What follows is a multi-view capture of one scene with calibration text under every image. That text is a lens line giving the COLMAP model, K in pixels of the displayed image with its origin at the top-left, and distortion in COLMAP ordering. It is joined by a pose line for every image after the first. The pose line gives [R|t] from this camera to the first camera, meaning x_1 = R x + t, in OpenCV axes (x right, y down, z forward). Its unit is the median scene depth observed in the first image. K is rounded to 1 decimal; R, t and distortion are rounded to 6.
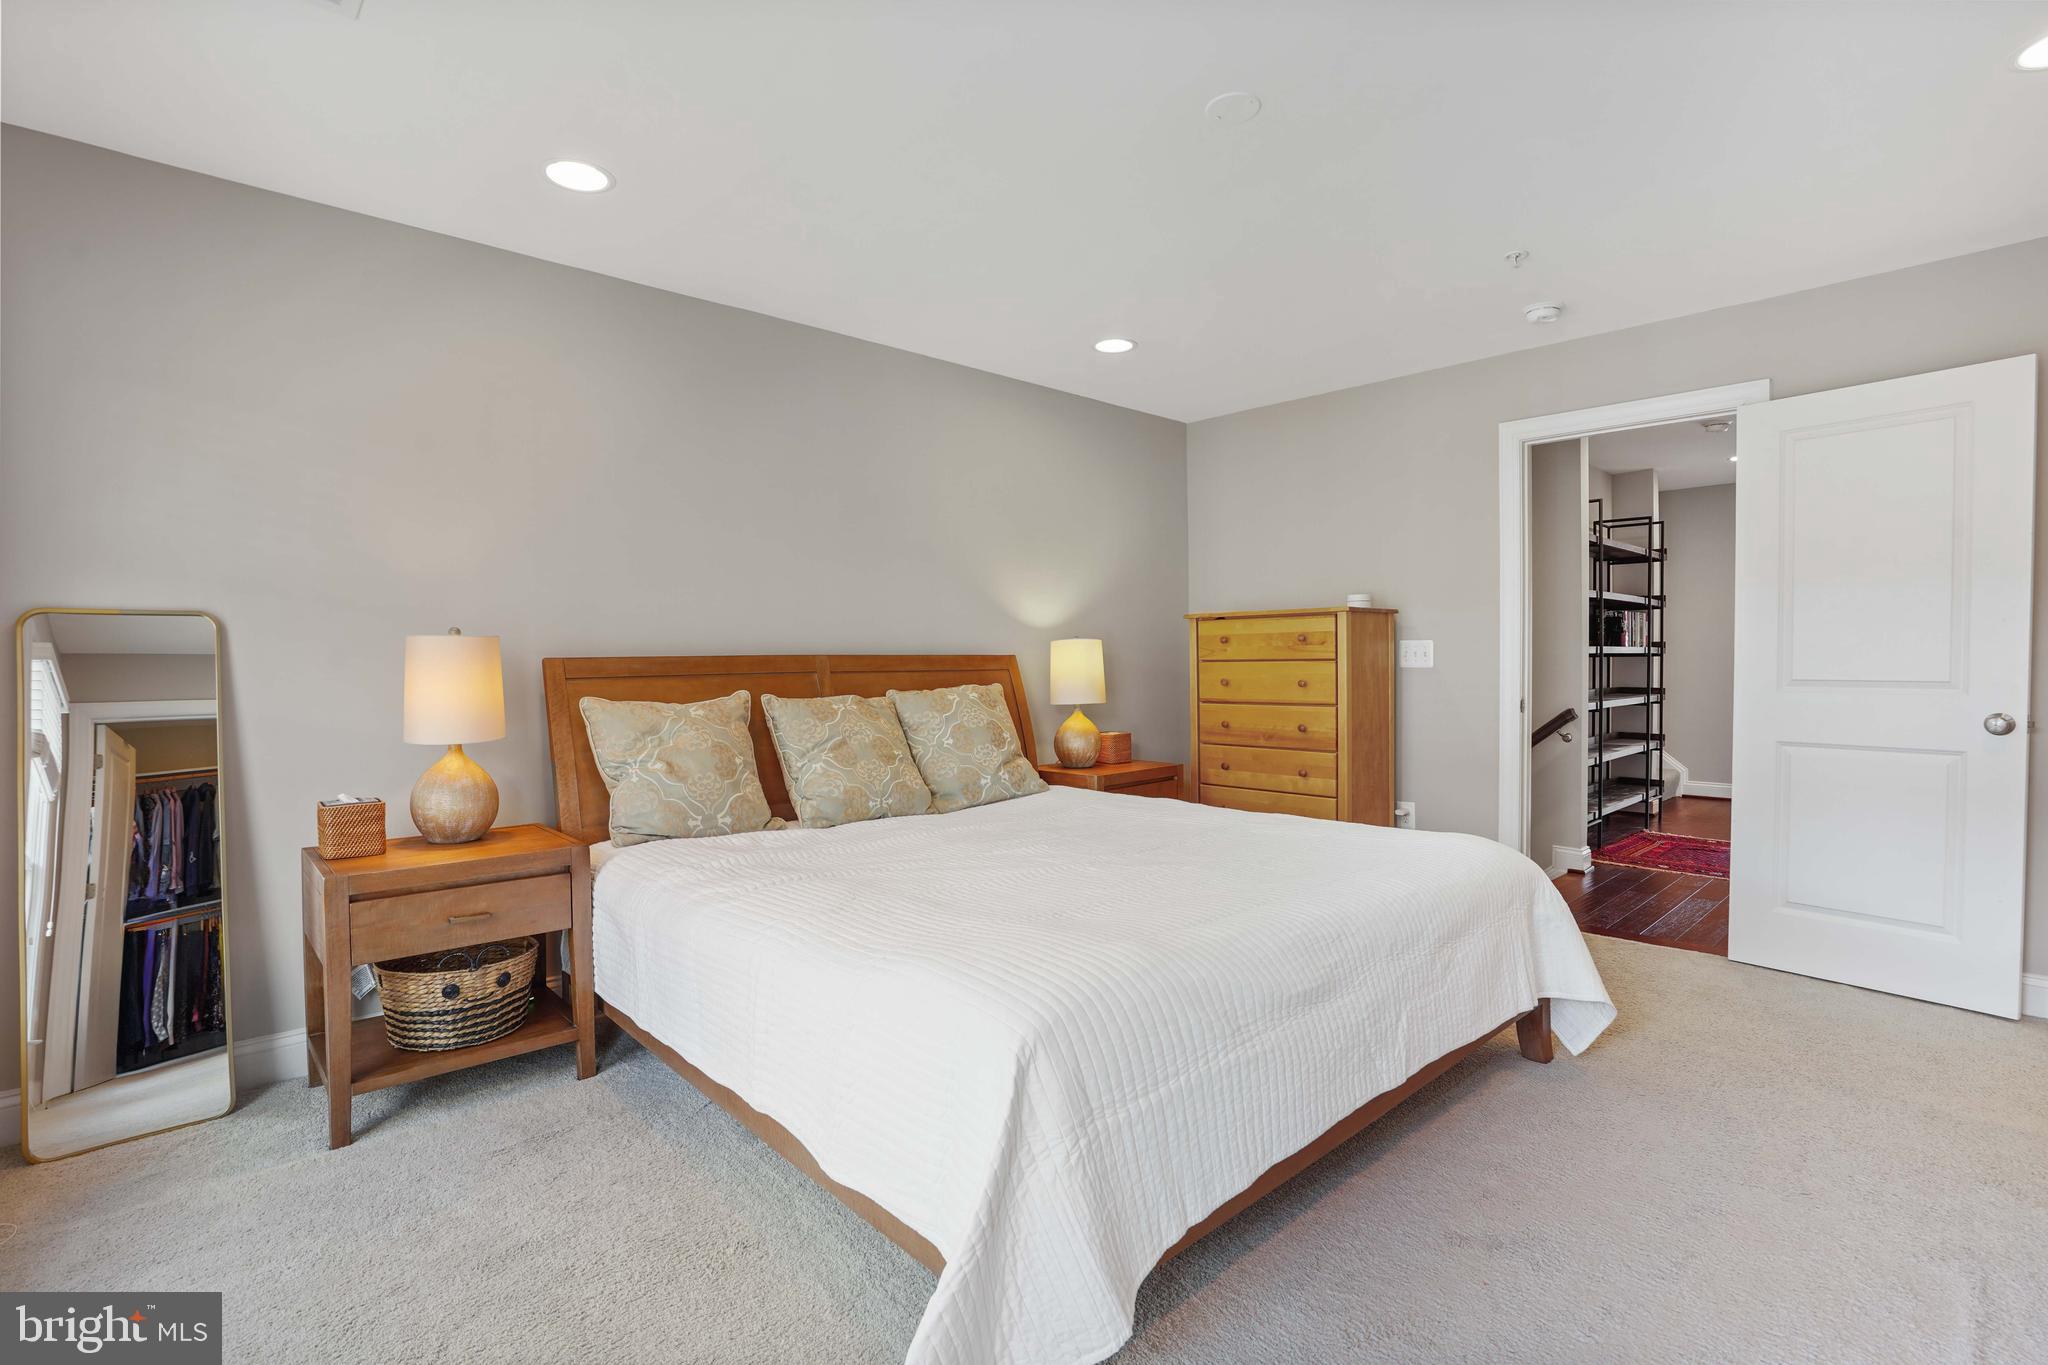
lens RADIAL K [[976.5, 0, 1018.3], [0, 976.5, 692.0], [0, 0, 1]] dist [-0.062907, 0.027635]
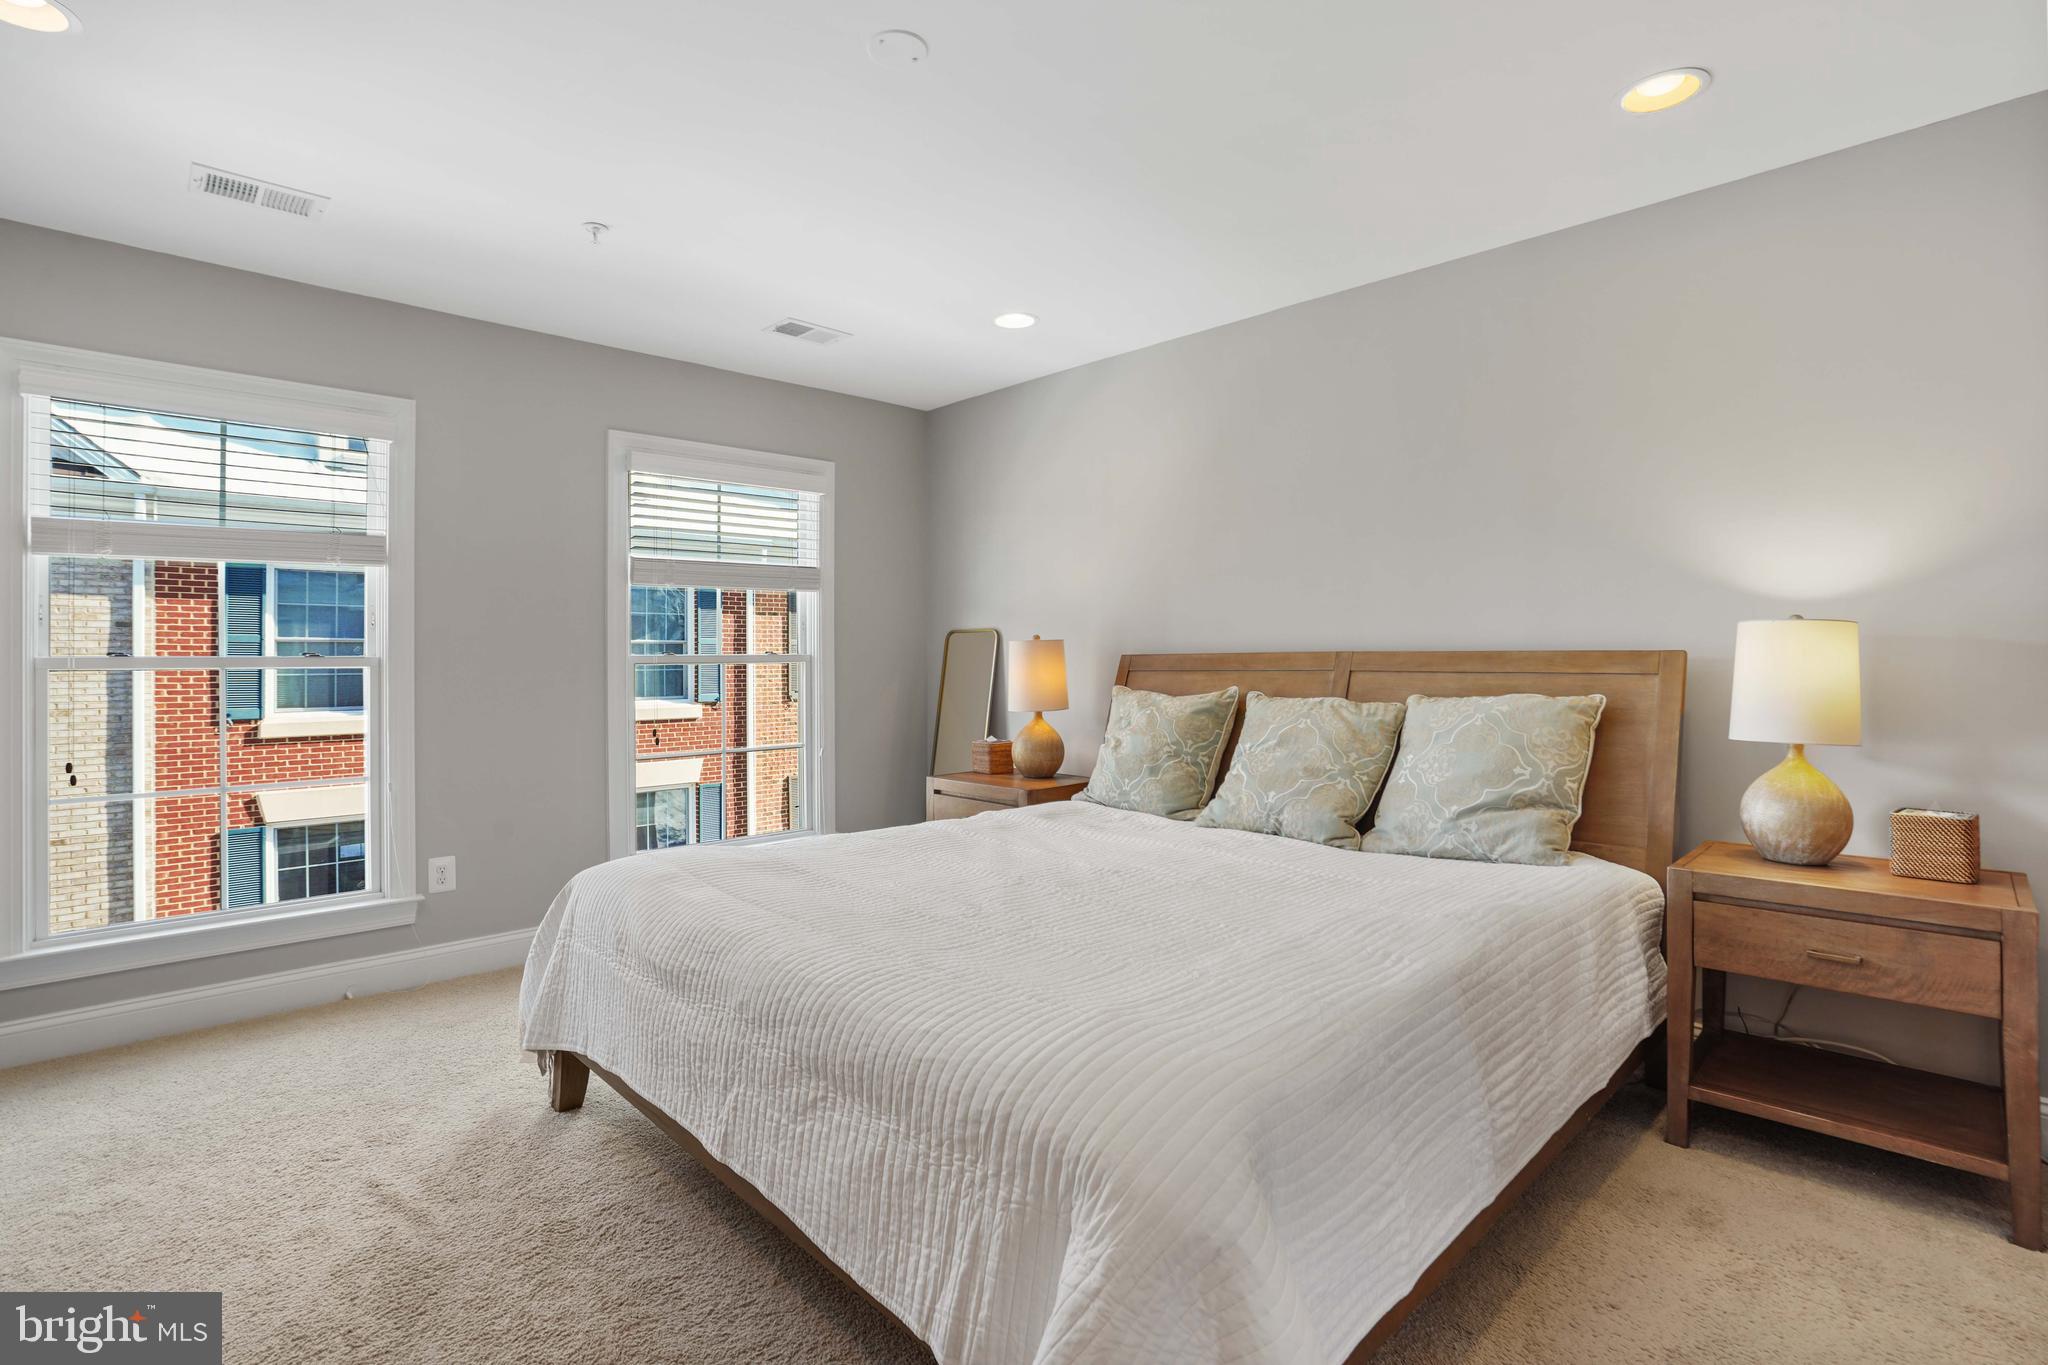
lens RADIAL K [[976.5, 0, 1018.3], [0, 976.5, 692.0], [0, 0, 1]] dist [-0.062907, 0.027635]
pose [[-0.000758, 0.041166, -0.999152, 0.576817], [-0.026363, 0.998804, 0.041172, -0.024040], [0.999652, 0.026372, 0.000328, 0.600677]]
